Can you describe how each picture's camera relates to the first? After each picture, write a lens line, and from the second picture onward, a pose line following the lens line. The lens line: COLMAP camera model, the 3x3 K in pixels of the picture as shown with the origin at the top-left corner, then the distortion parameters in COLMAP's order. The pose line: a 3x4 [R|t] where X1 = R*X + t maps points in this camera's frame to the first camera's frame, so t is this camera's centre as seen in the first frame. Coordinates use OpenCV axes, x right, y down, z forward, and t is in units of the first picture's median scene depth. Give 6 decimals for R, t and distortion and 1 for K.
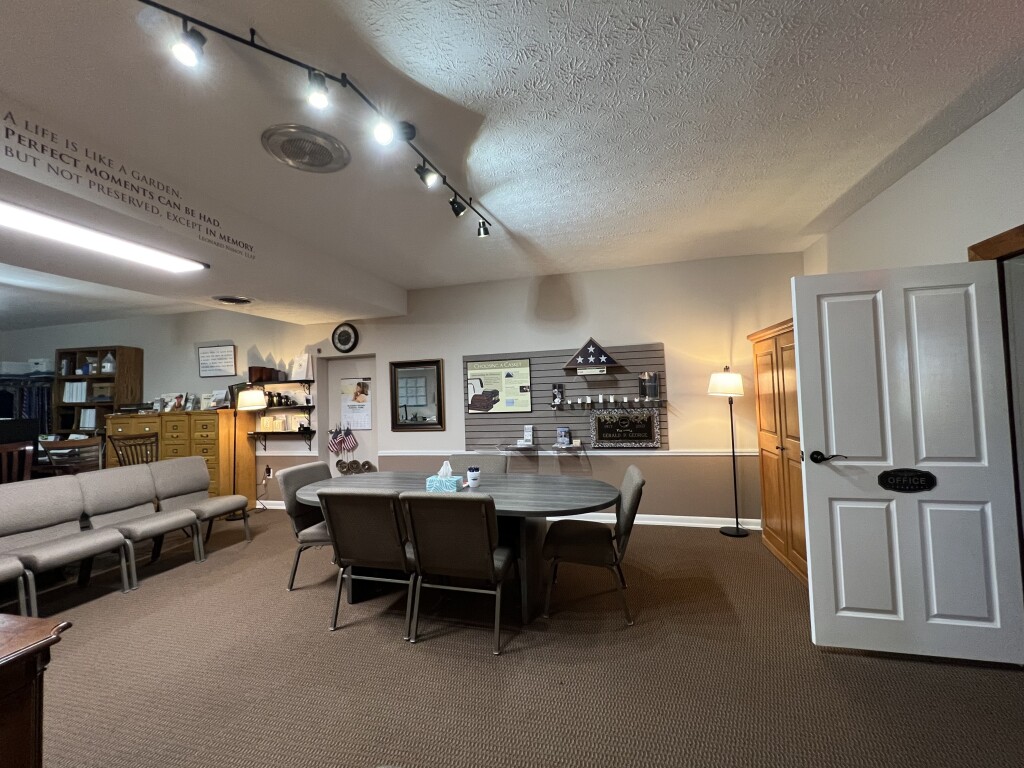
lens RADIAL K [[414.1, 0, 509.5], [0, 414.1, 380.9], [0, 0, 1]] dist [0.001963, 0.000014]
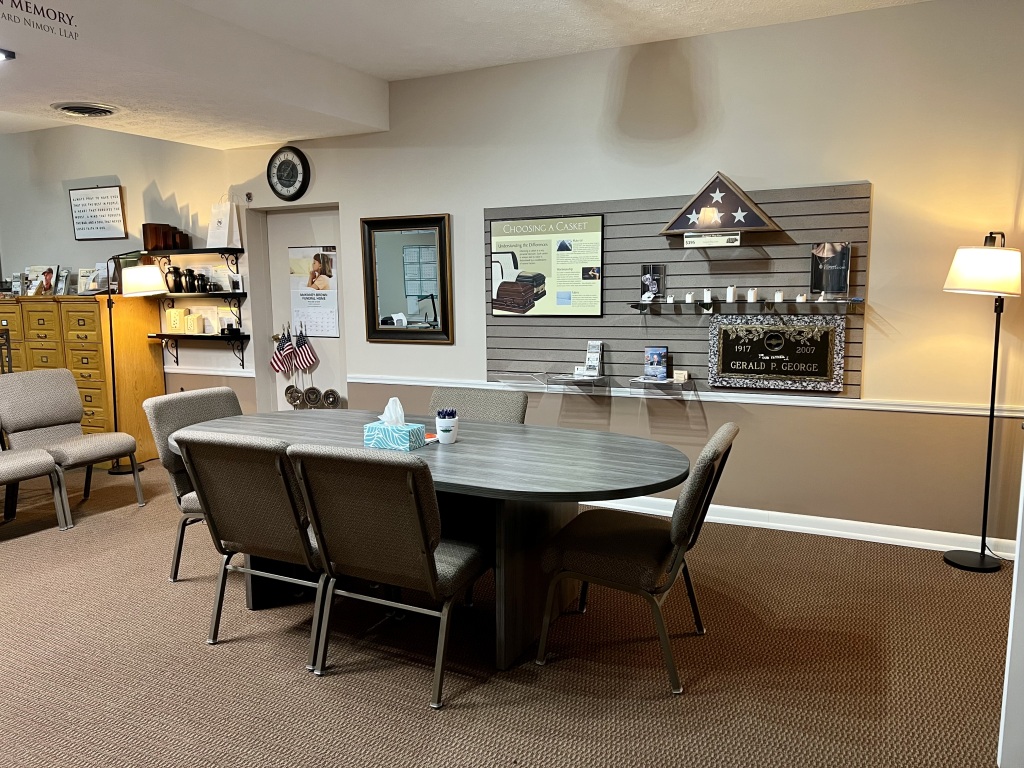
lens RADIAL K [[761.0, 0, 509.6], [0, 761.0, 387.5], [0, 0, 1]] dist [0.086355, -0.111147]
pose [[0.980021, 0.049291, -0.192688, 0.133688], [-0.014433, 0.983875, 0.178274, -0.009590], [0.198369, -0.171931, 0.964930, -0.004206]]
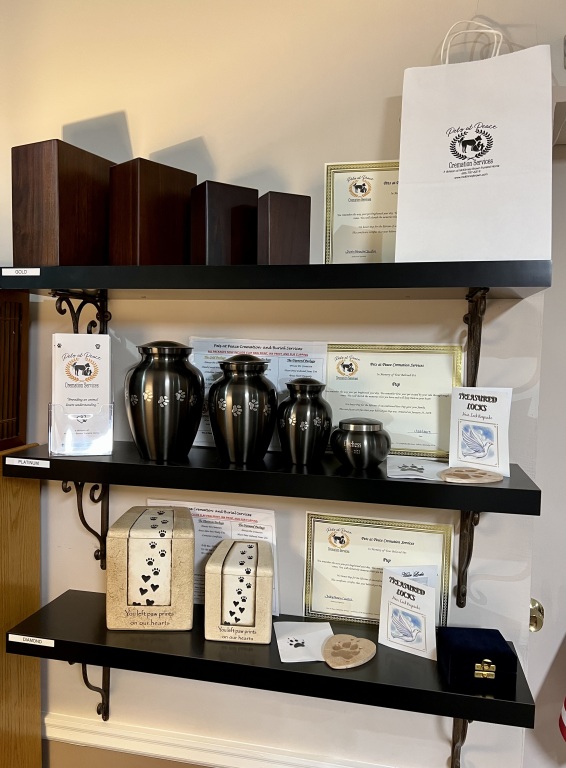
lens RADIAL K [[629.1, 0, 283.0], [0, 629.1, 384.0], [0, 0, 1]] dist [0.000122, -0.000274]
pose [[0.998348, 0.051035, 0.026384, -0.645985], [-0.053640, 0.992495, 0.109895, 0.016538], [-0.020578, -0.111128, 0.993593, 0.937816]]
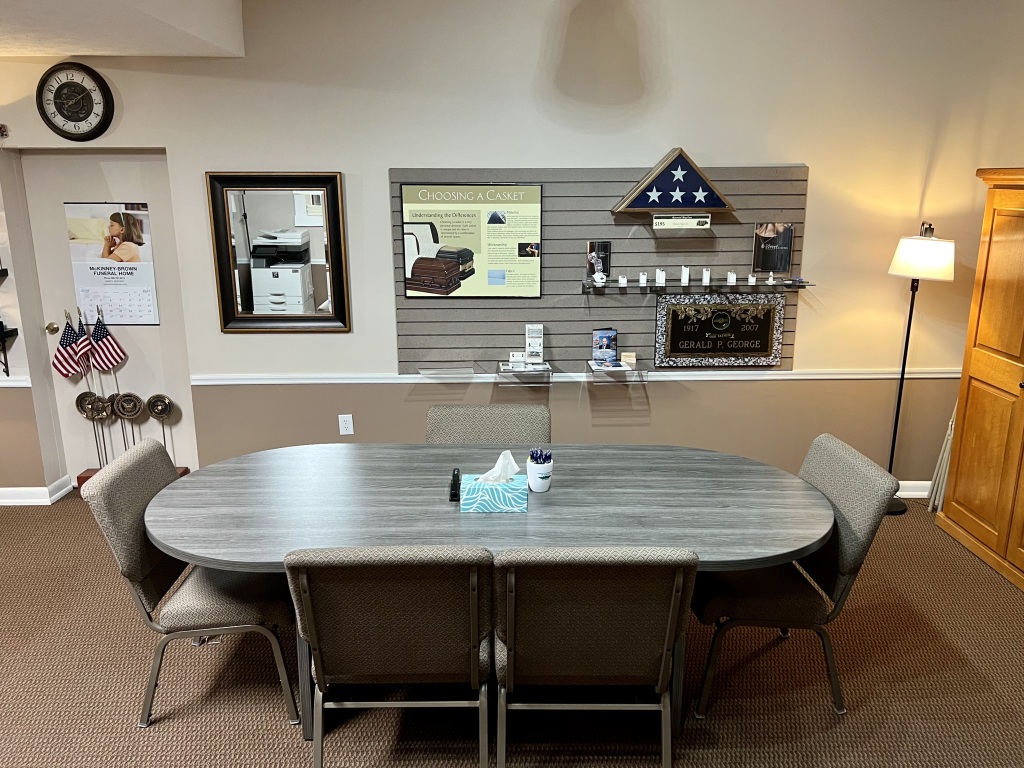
lens RADIAL K [[798.2, 0, 517.2], [0, 798.2, 384.9], [0, 0, 1]] dist [0.092380, -0.127462]
pose [[0.961575, -0.034010, 0.272429, -0.241485], [-0.042494, 0.961902, 0.270074, -0.081650], [-0.271235, -0.271273, 0.923495, 0.100482]]
